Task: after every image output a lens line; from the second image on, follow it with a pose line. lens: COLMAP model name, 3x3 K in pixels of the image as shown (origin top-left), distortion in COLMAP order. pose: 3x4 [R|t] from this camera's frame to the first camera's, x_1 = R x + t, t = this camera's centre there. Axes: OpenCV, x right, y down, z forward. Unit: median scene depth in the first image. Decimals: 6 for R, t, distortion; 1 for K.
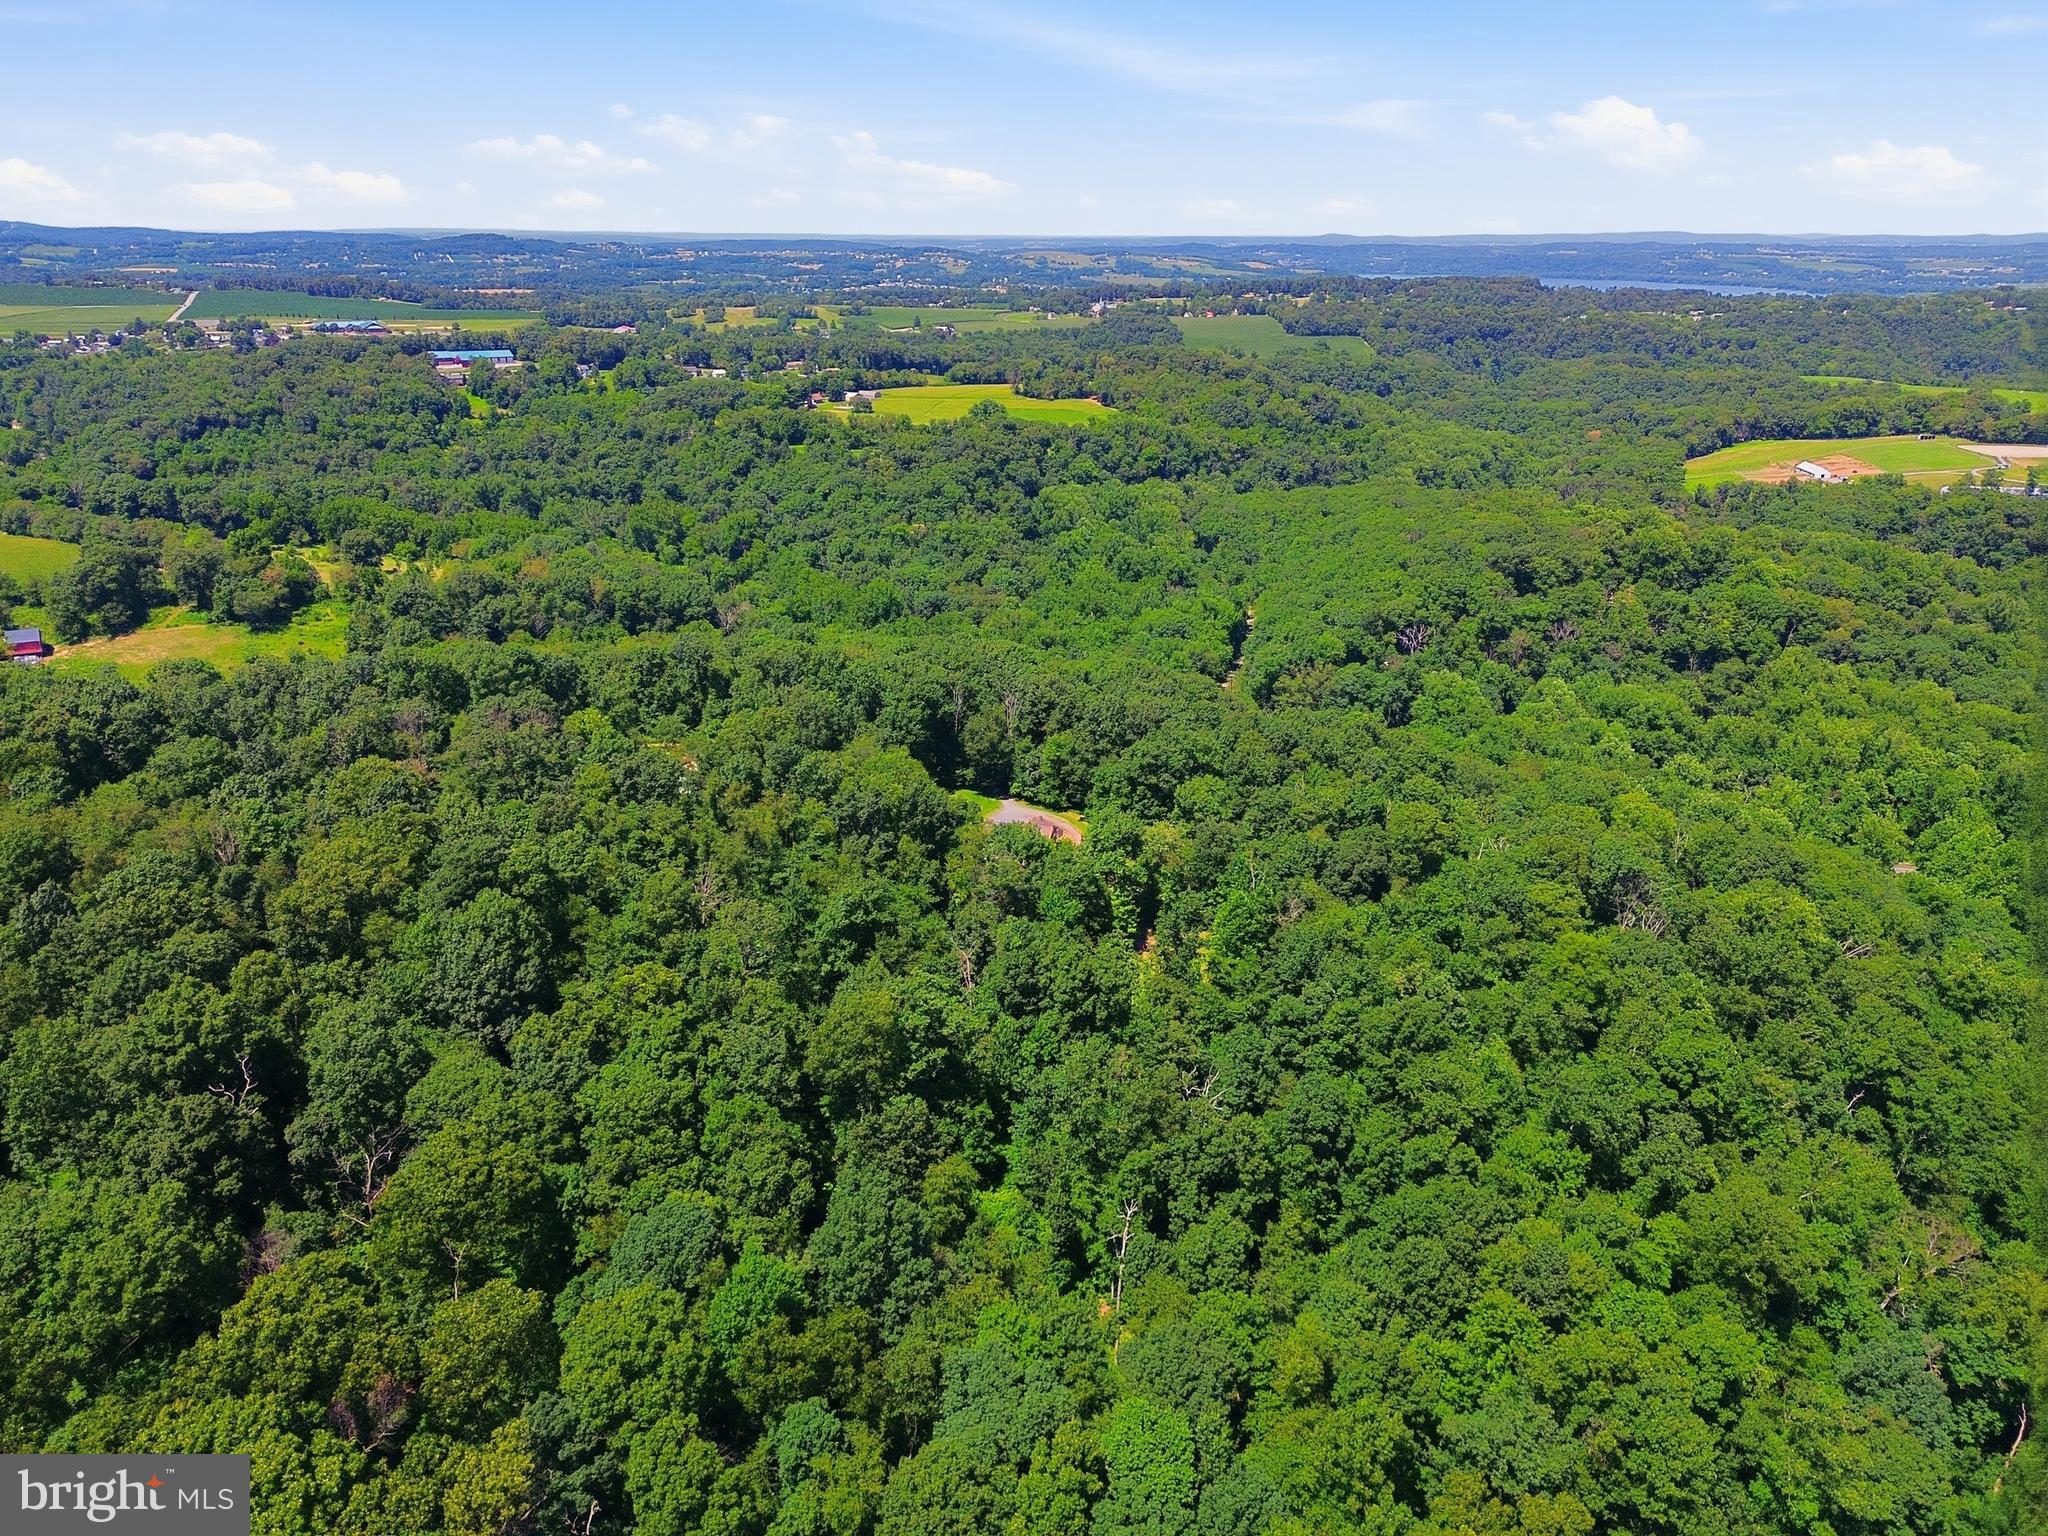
lens RADIAL K [[1447.4, 0, 1024.0], [0, 1447.4, 768.0], [0, 0, 1]] dist [0.058475, -0.048910]
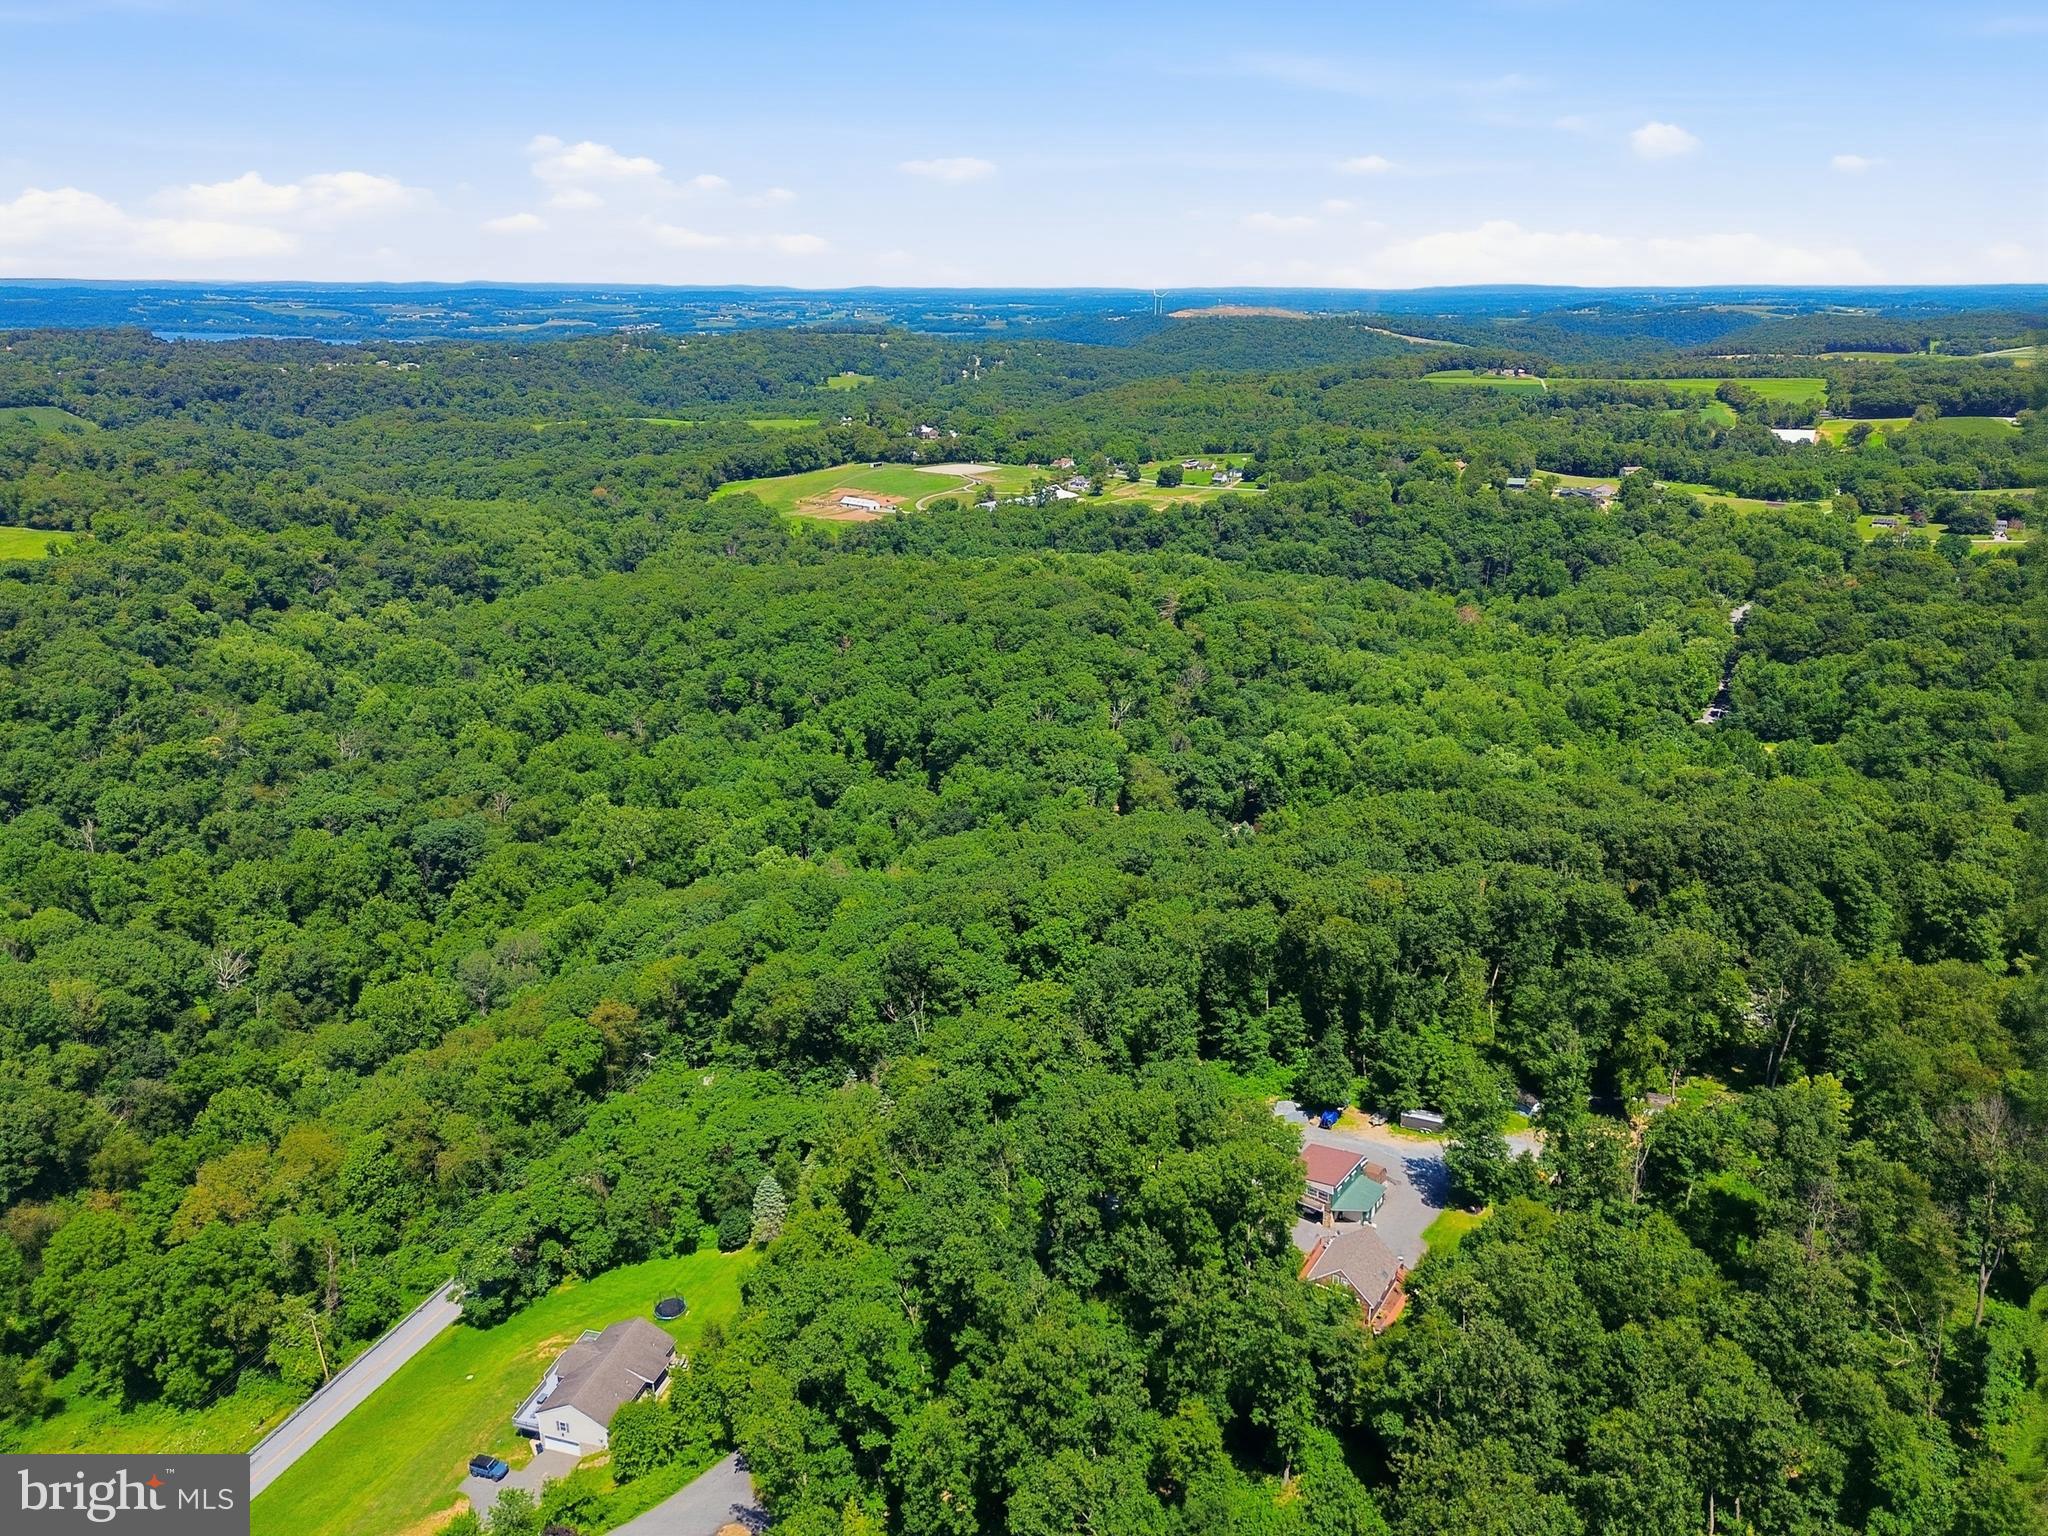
lens RADIAL K [[1447.4, 0, 1024.0], [0, 1447.4, 768.0], [0, 0, 1]] dist [0.058475, -0.048910]
pose [[0.576777, -0.257700, 0.775190, -0.236357], [0.279181, 0.953985, 0.109415, -0.081021], [-0.767715, 0.153310, 0.622181, 0.213154]]
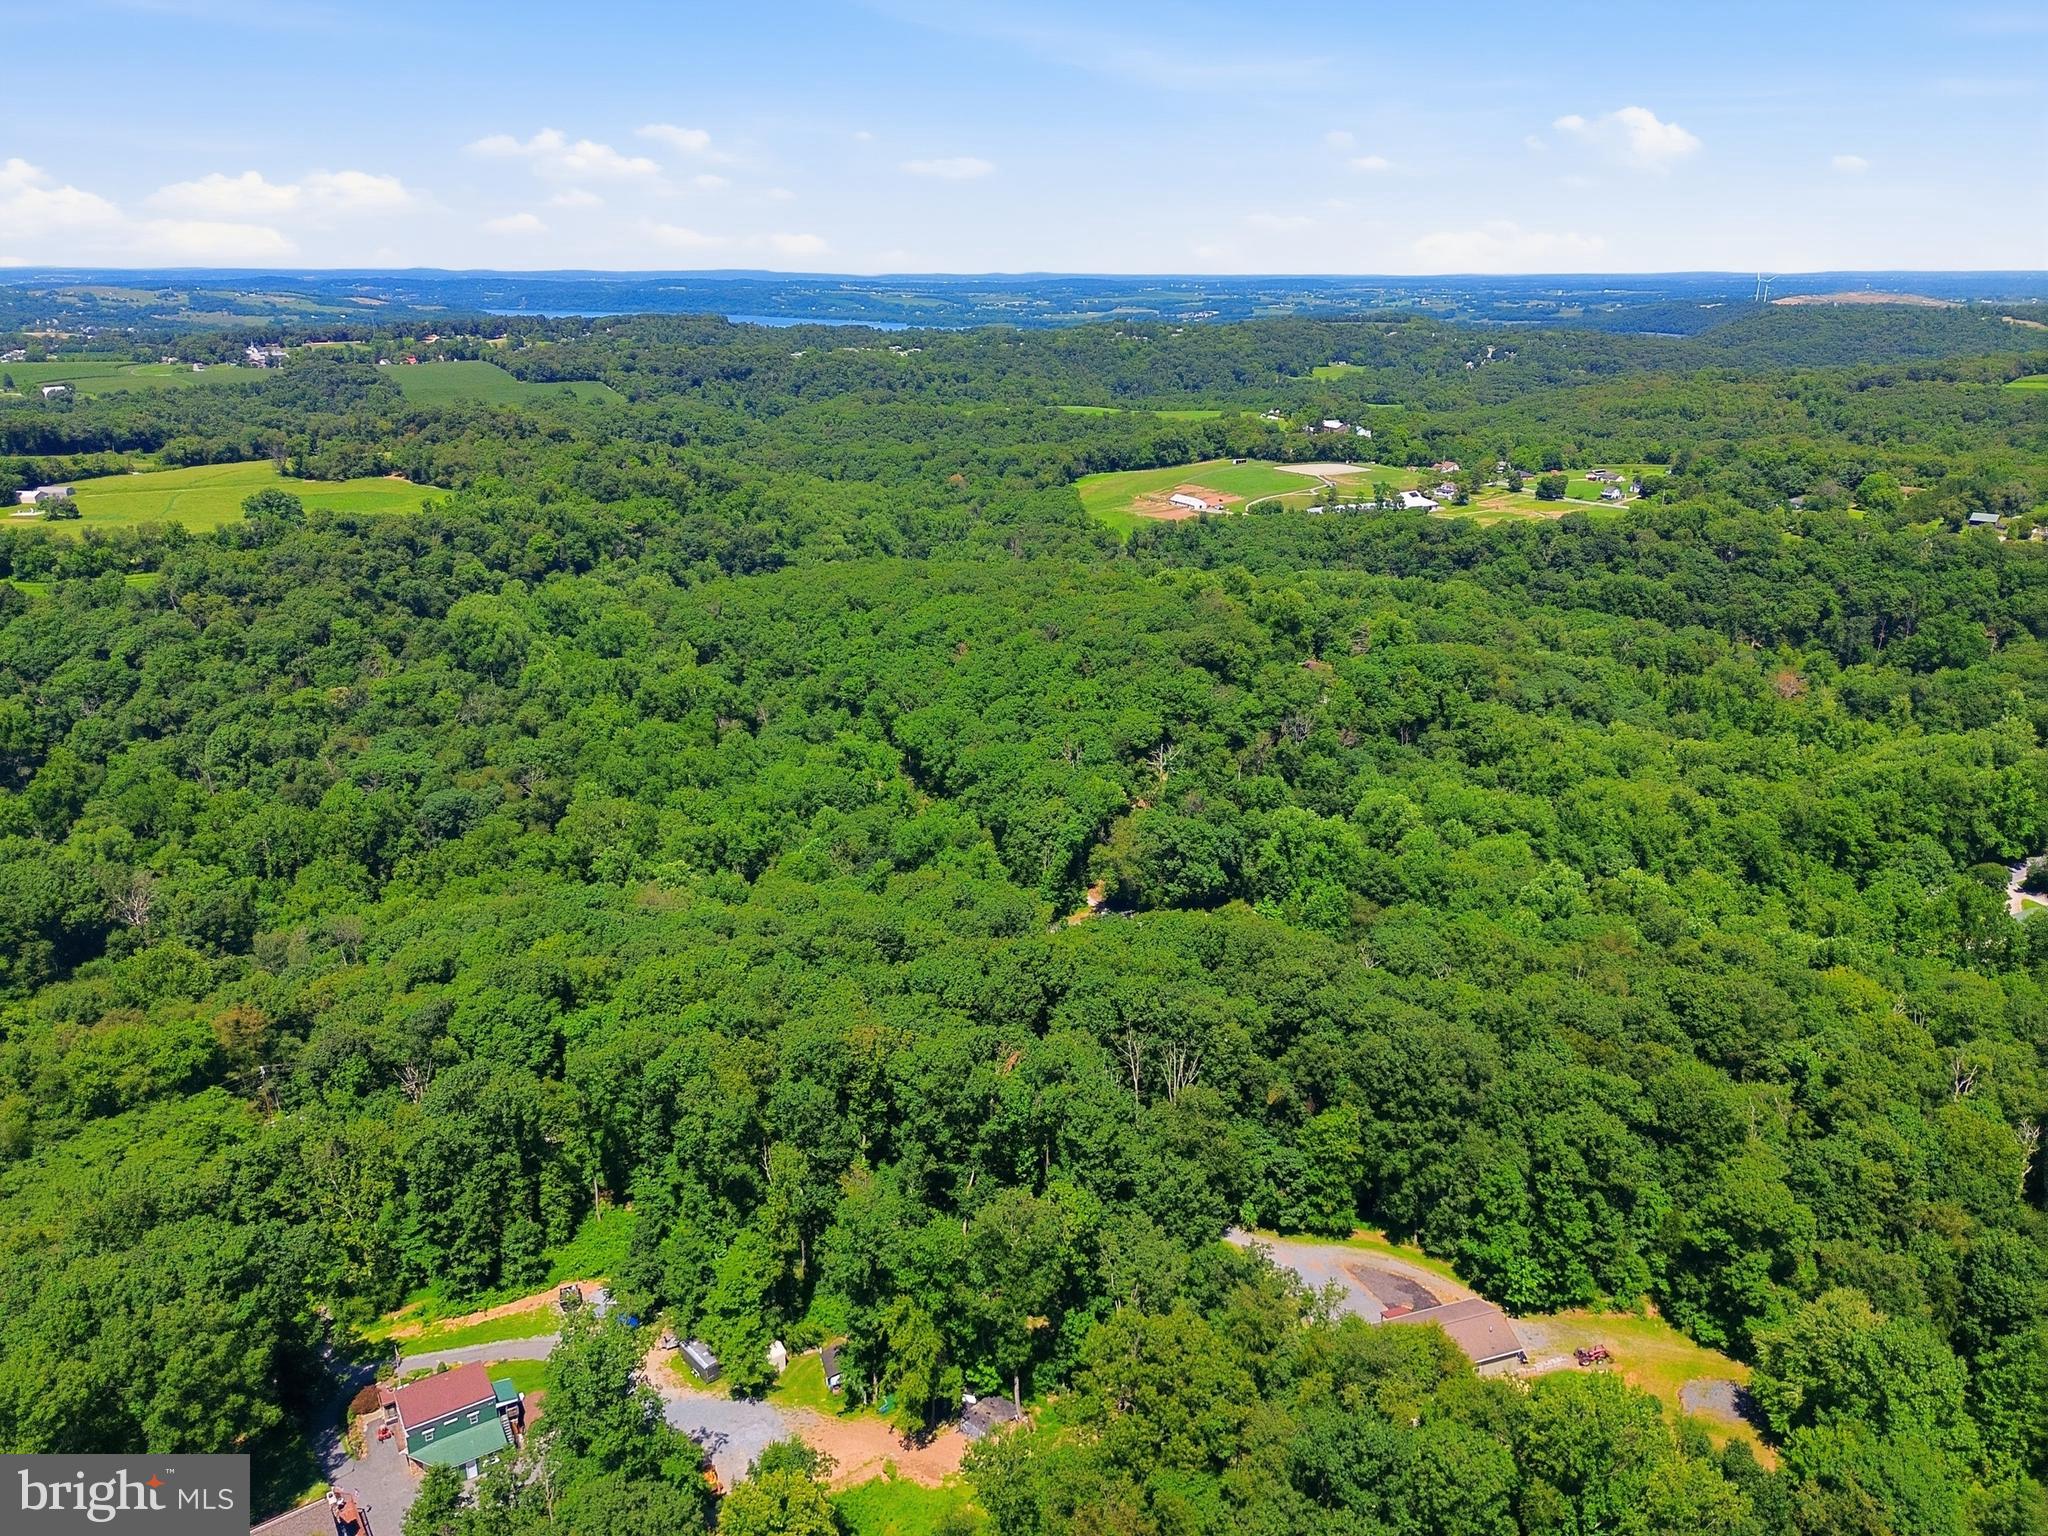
lens RADIAL K [[1467.9, 0, 1024.0], [0, 1467.9, 768.0], [0, 0, 1]] dist [0.057940, -0.065675]
pose [[0.839431, -0.174510, 0.514686, -0.105465], [0.187324, 0.981916, 0.027411, -0.056371], [-0.510161, 0.073403, 0.856941, 0.150060]]
